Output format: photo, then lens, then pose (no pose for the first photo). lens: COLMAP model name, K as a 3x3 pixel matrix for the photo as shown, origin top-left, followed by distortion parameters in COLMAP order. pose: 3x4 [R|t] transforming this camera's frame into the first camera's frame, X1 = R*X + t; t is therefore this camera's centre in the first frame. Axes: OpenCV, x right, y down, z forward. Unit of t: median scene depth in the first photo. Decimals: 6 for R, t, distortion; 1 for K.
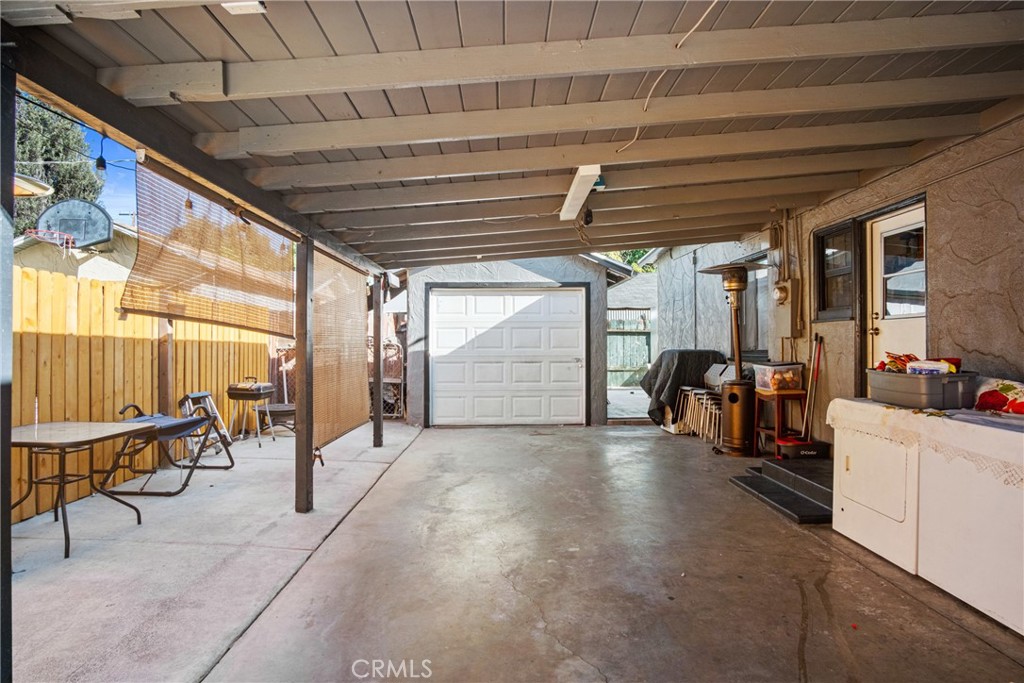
lens RADIAL K [[555.4, 0, 502.6], [0, 555.4, 339.8], [0, 0, 1]] dist [-0.032317, 0.007023]
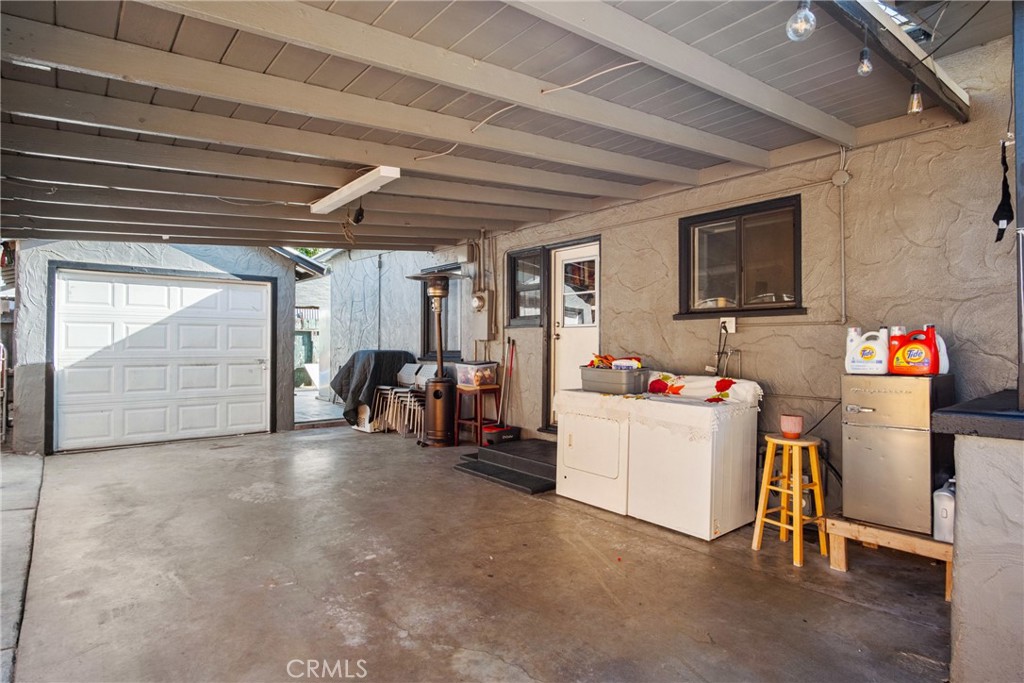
lens RADIAL K [[555.4, 0, 518.1], [0, 555.4, 338.5], [0, 0, 1]] dist [-0.032317, 0.007023]
pose [[0.765686, 0.012872, 0.643086, -0.148828], [-0.012167, 0.999911, -0.005528, -0.001881], [-0.643100, -0.003592, 0.765774, 0.043738]]
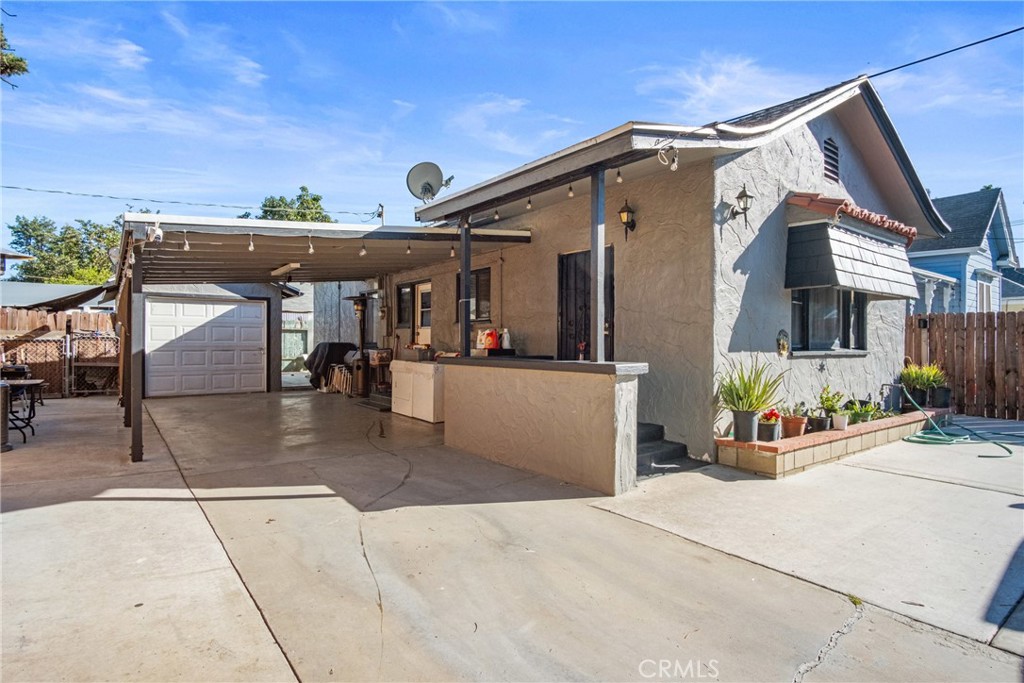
lens RADIAL K [[555.4, 0, 516.1], [0, 555.4, 341.0], [0, 0, 1]] dist [-0.032317, 0.007023]
pose [[0.800872, 0.006494, 0.598800, -0.245705], [-0.011510, 0.999923, 0.004550, -0.000109], [-0.598724, -0.010537, 0.800886, -0.722276]]
